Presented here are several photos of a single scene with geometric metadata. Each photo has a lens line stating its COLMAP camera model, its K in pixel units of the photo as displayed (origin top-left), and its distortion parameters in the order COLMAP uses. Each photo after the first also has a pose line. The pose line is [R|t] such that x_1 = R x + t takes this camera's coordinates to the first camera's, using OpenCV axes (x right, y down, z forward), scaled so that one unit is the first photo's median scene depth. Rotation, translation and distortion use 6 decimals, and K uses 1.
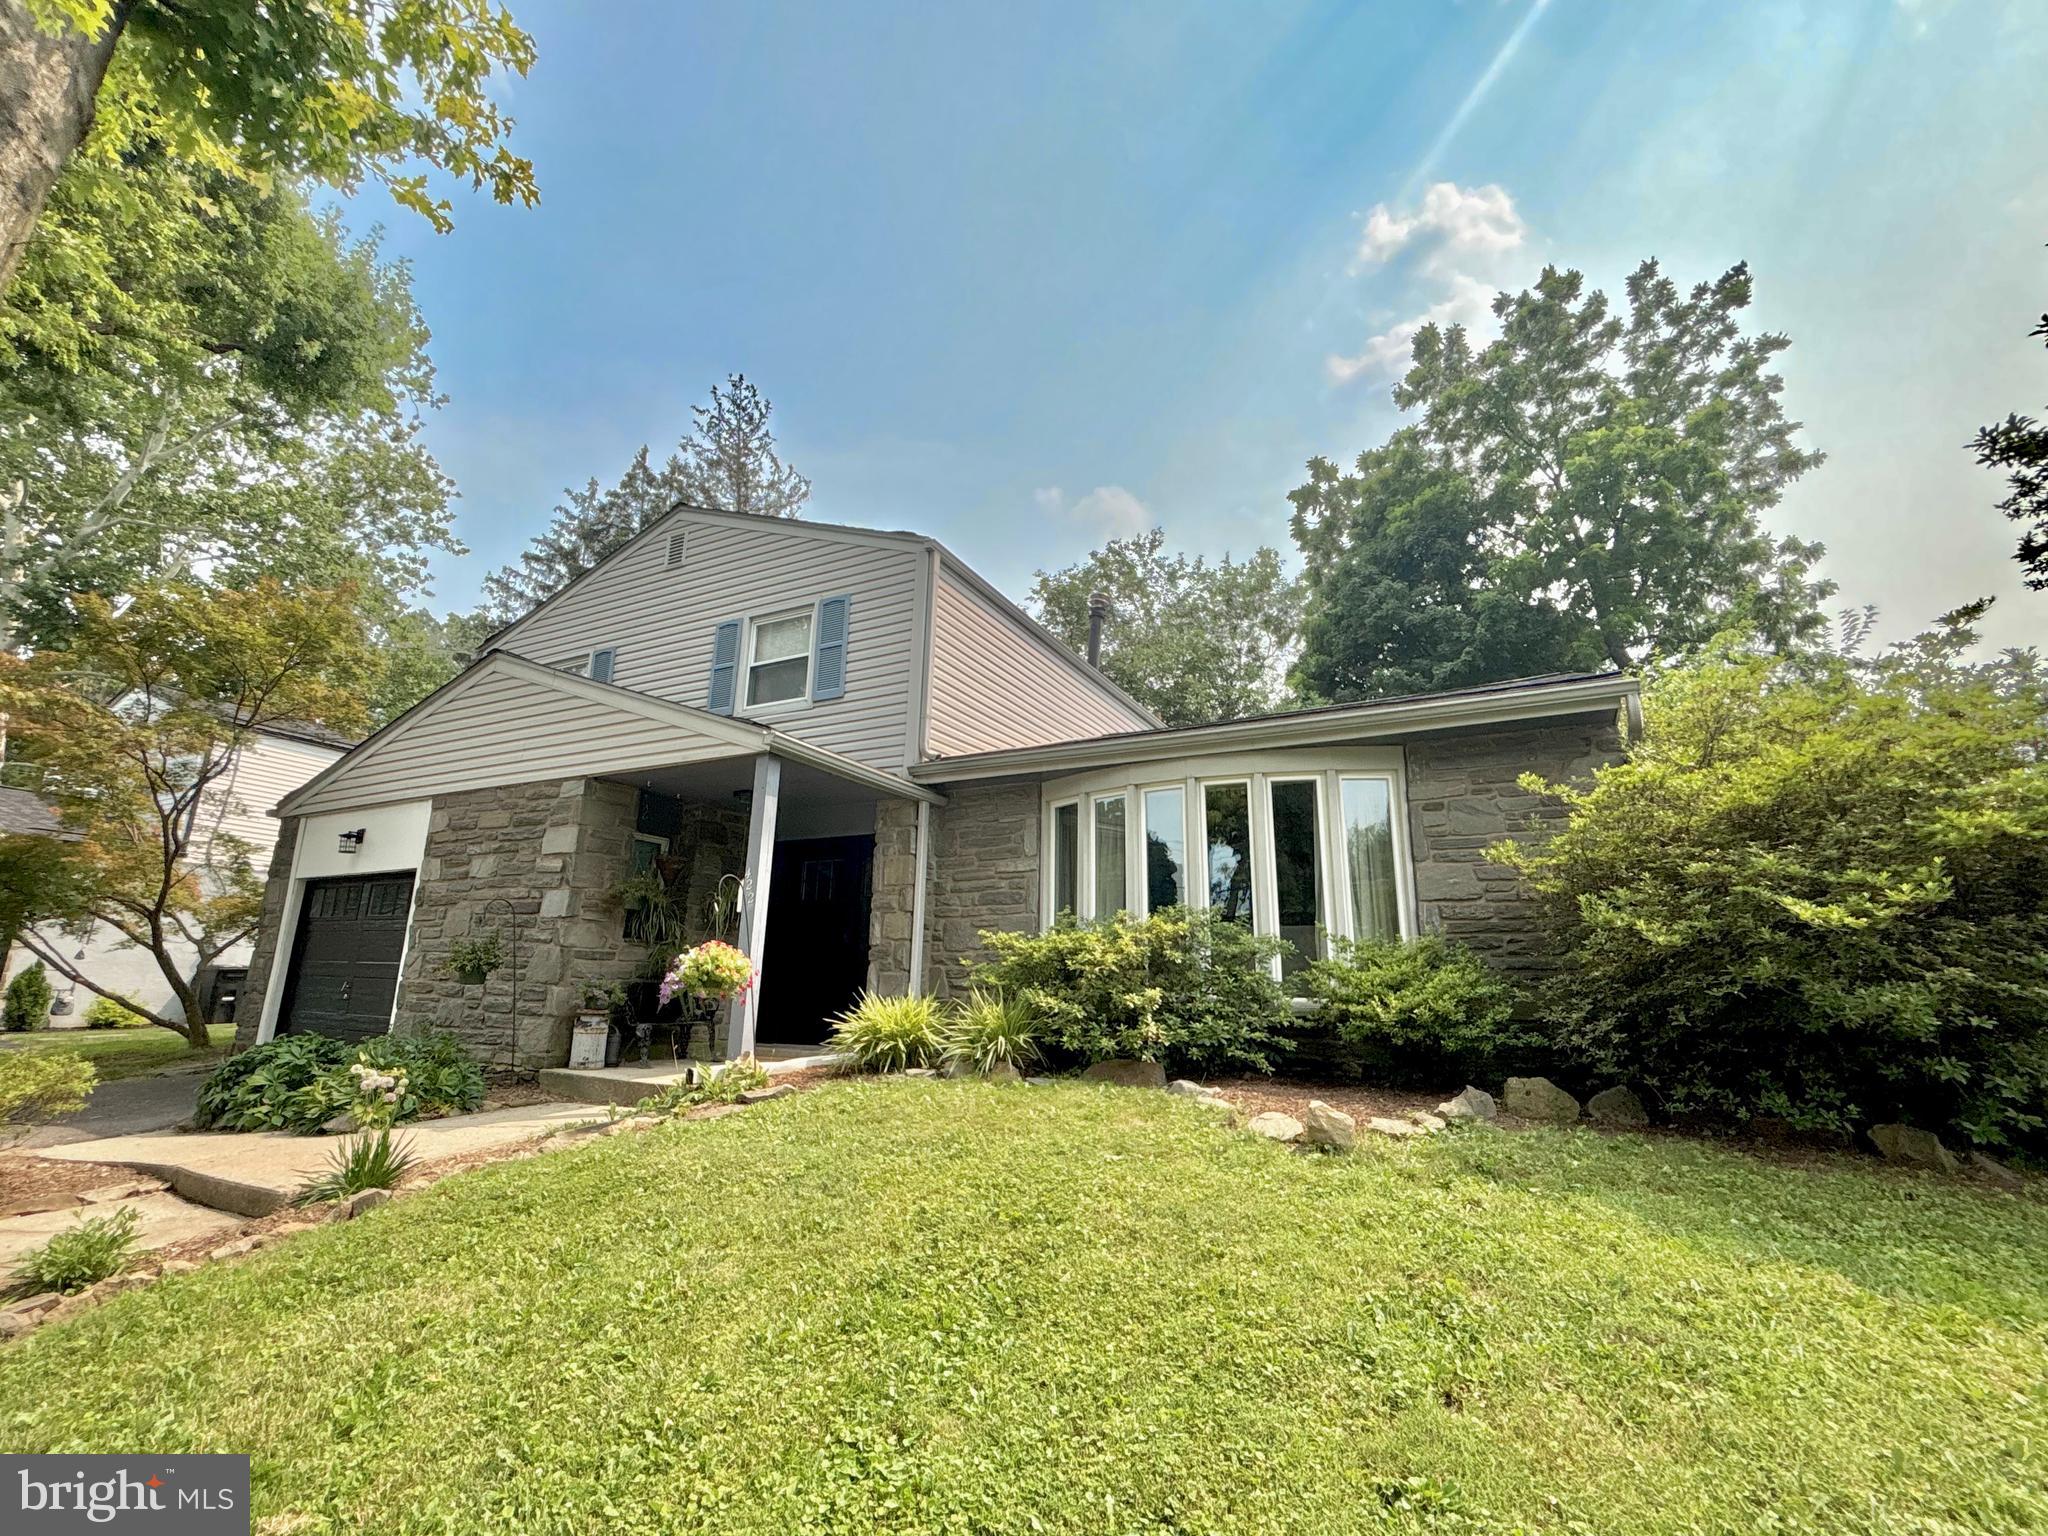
lens RADIAL K [[942.8, 0, 1027.3], [0, 942.8, 762.5], [0, 0, 1]] dist [-0.002701, -0.000811]
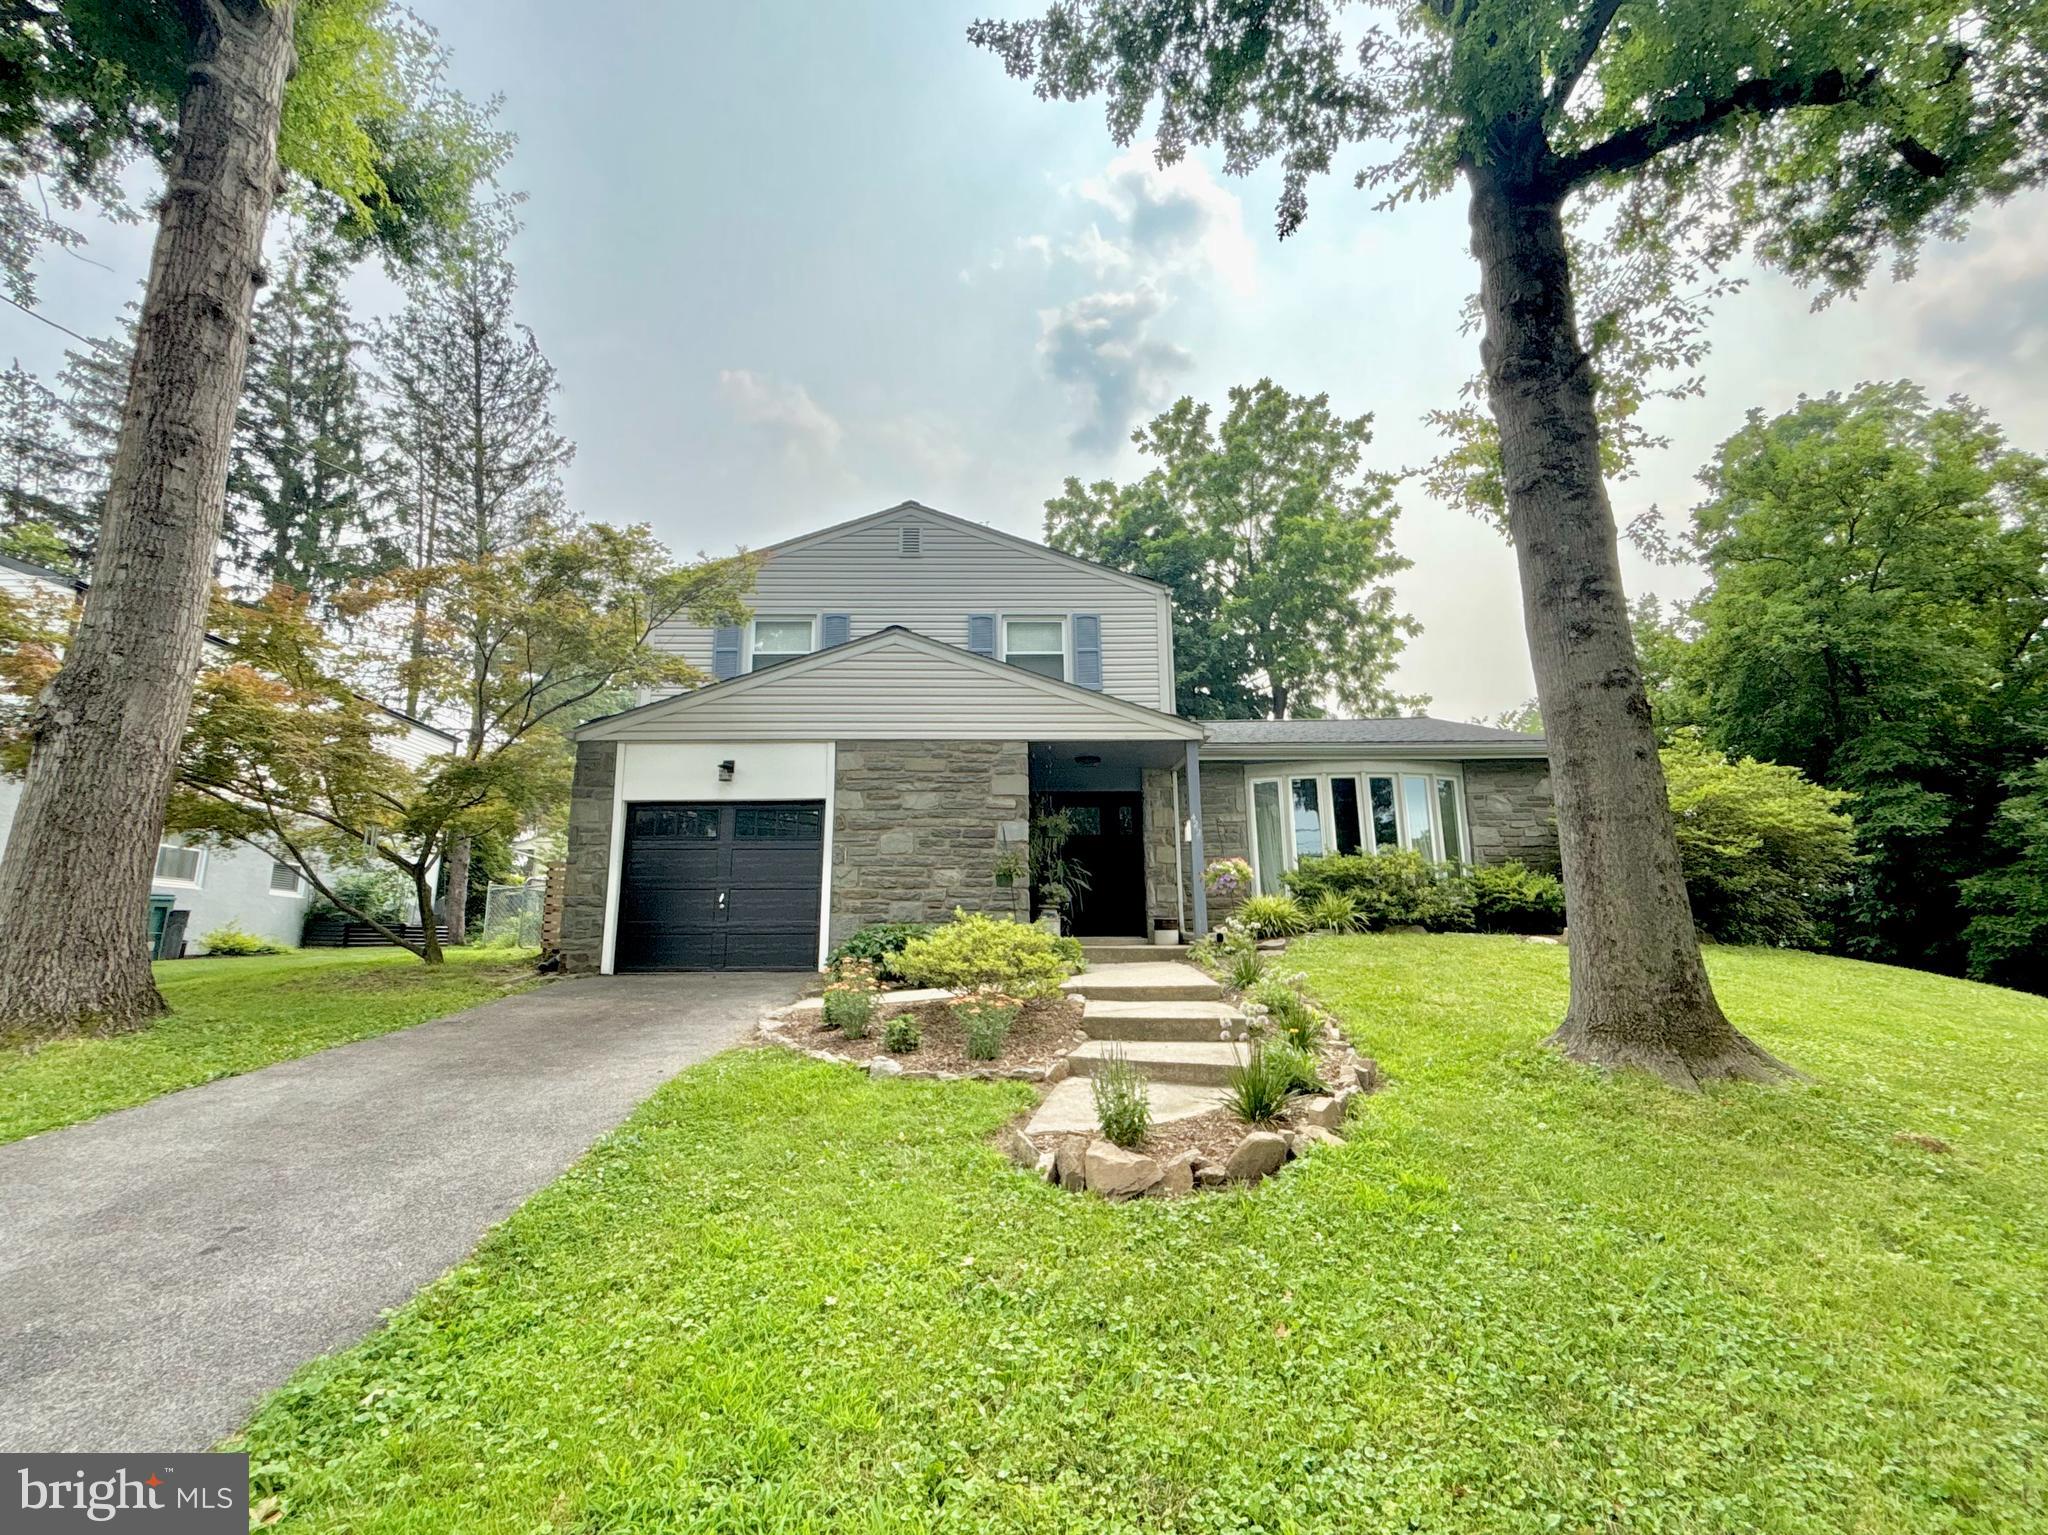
lens RADIAL K [[942.8, 0, 1027.3], [0, 942.8, 762.0], [0, 0, 1]] dist [-0.002701, -0.000811]
pose [[0.878639, 0.064968, 0.473046, -0.978402], [-0.092554, 0.995084, 0.035247, -0.001571], [-0.468430, -0.074752, 0.880333, -0.185044]]
